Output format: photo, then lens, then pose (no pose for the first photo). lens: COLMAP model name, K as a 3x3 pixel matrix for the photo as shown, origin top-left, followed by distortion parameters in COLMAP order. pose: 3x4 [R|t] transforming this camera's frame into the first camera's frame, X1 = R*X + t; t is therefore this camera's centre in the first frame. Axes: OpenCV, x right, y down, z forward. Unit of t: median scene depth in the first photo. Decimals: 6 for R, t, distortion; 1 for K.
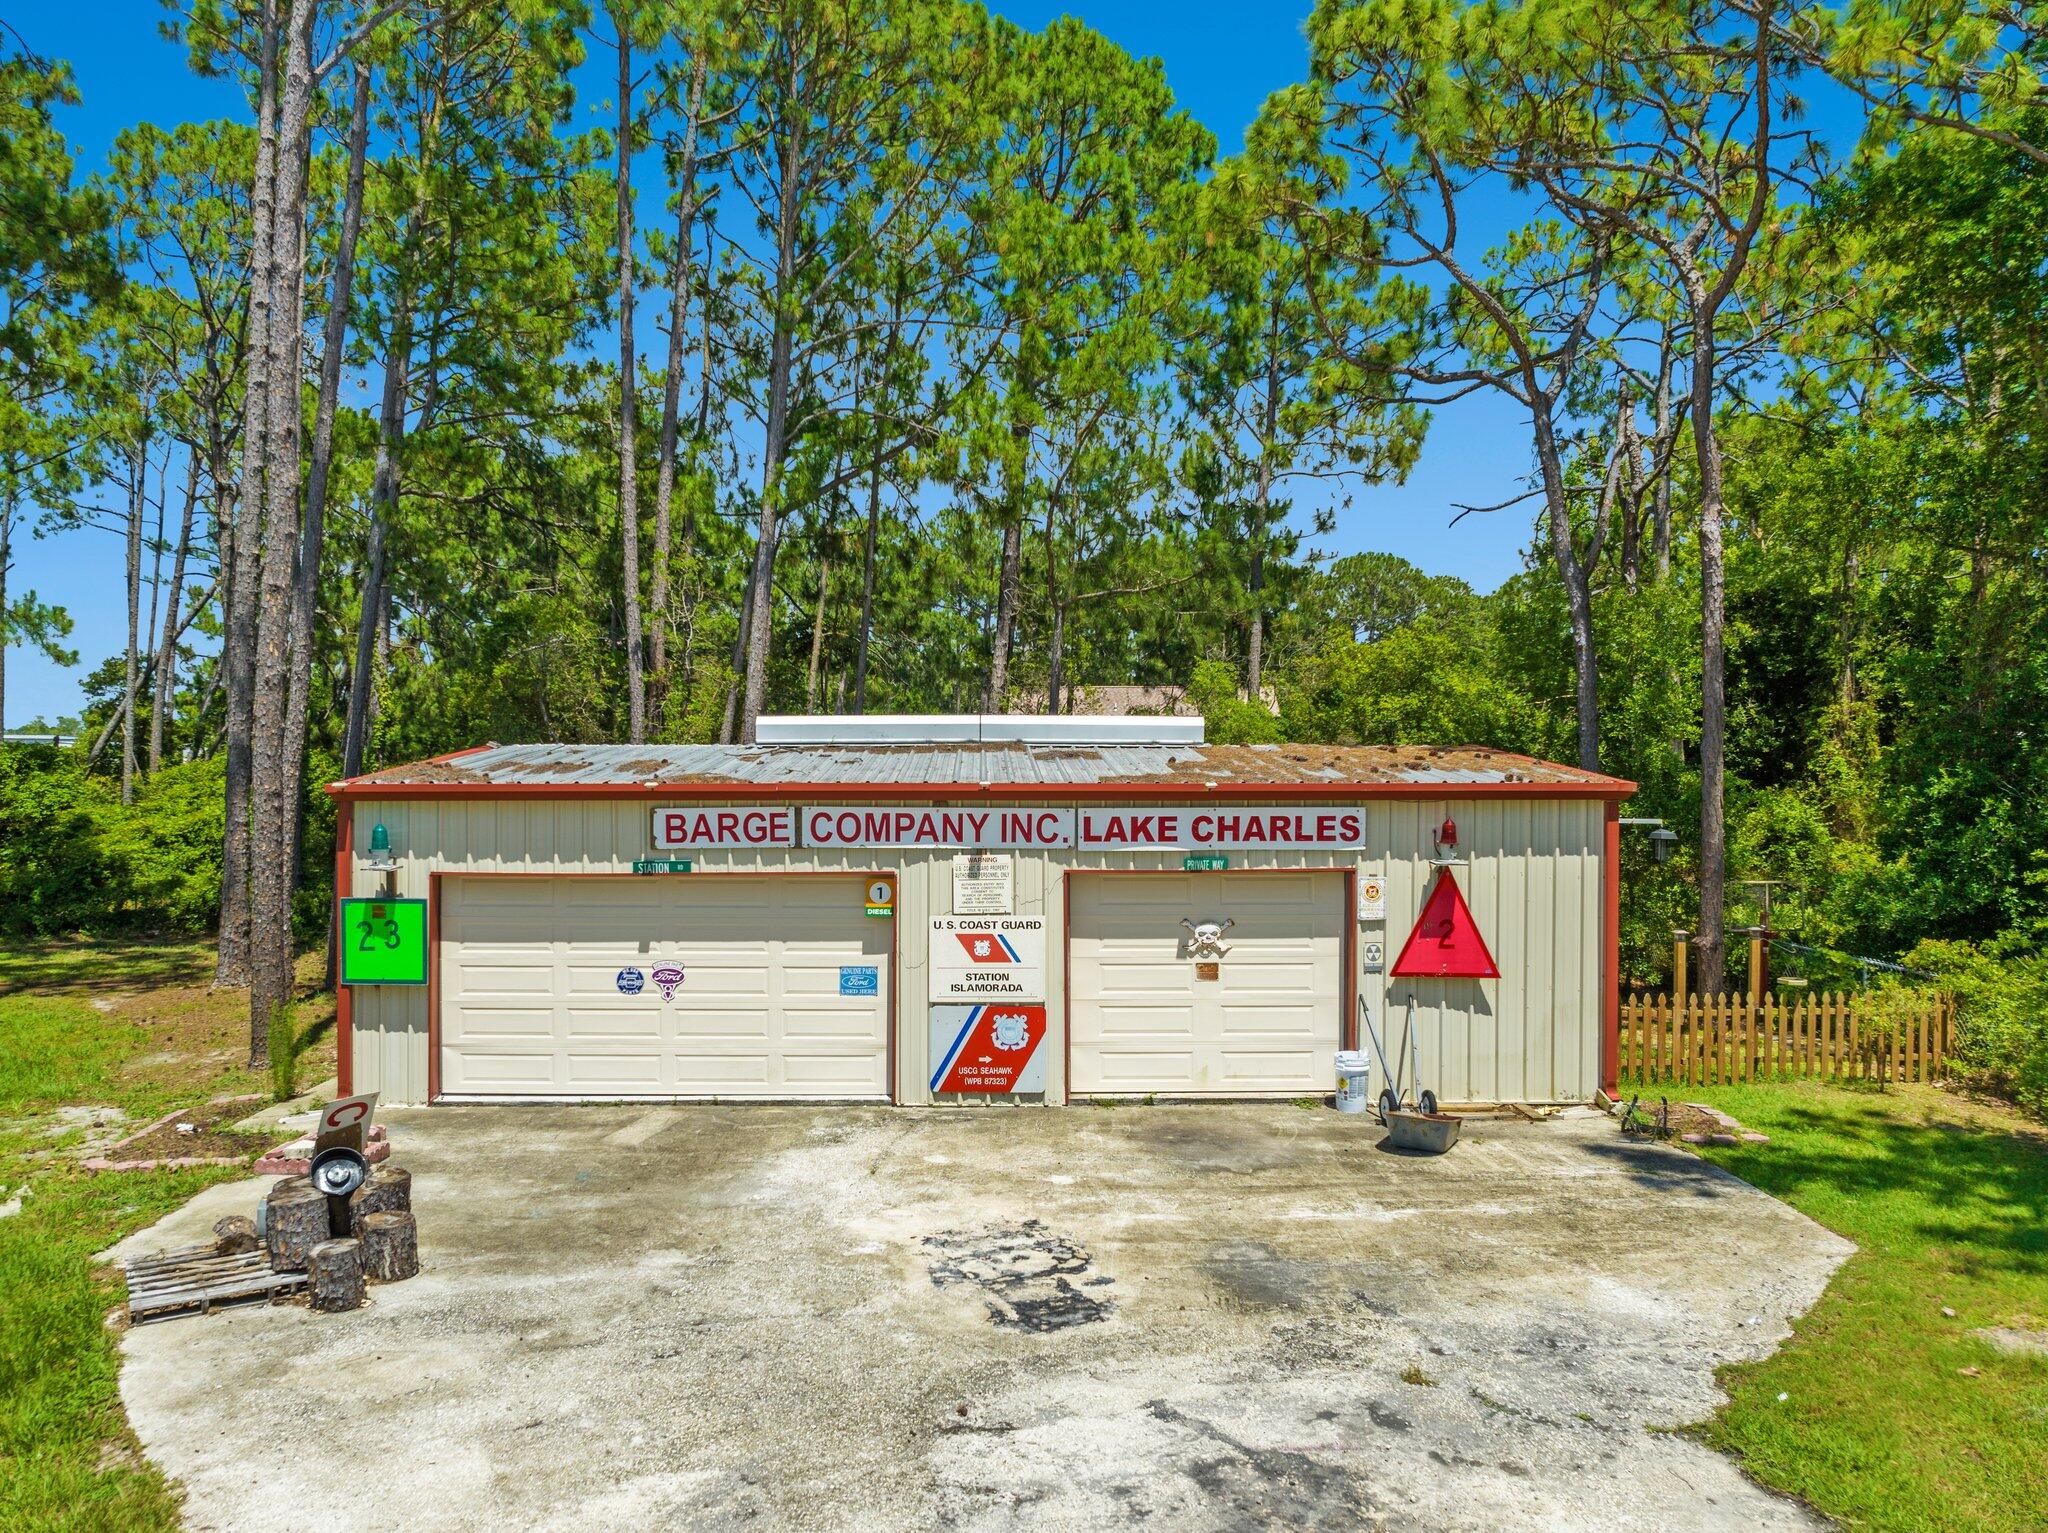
lens RADIAL K [[1435.8, 0, 1024.0], [0, 1435.8, 766.5], [0, 0, 1]] dist [-0.043823, 0.011375]
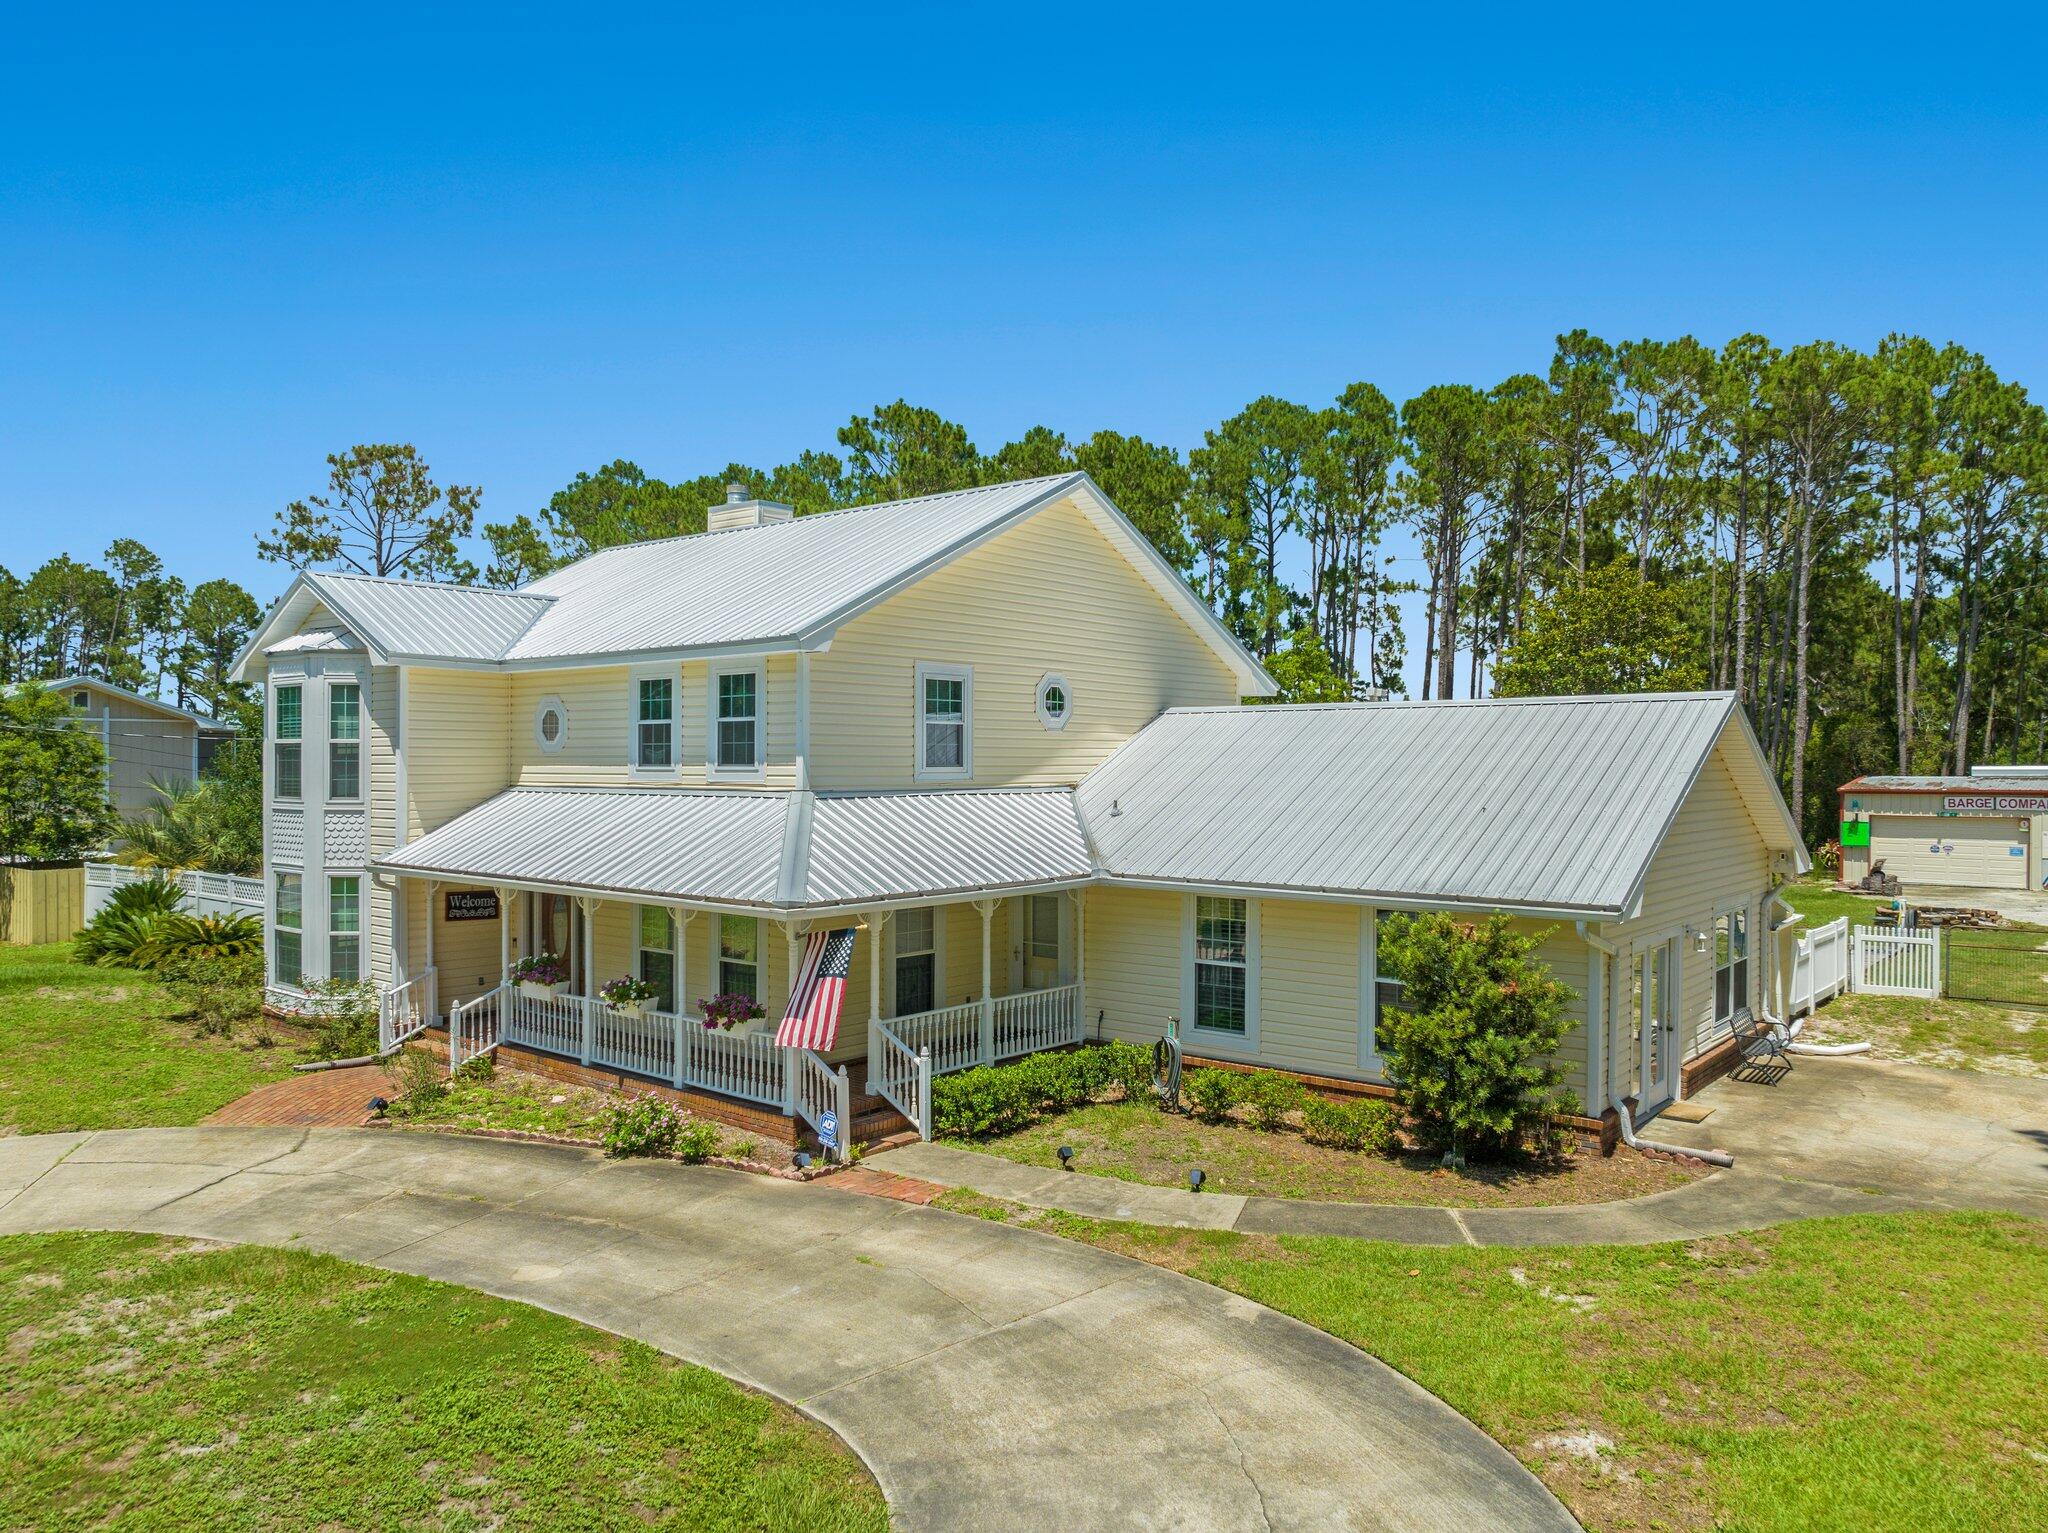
lens RADIAL K [[1431.3, 0, 1021.8], [0, 1431.3, 779.5], [0, 0, 1]] dist [-0.037905, -0.002693]
pose [[0.754454, 0.002948, -0.656346, 0.267328], [-0.000425, 0.999992, 0.004003, -0.023323], [0.656352, -0.002741, 0.754450, -2.848213]]
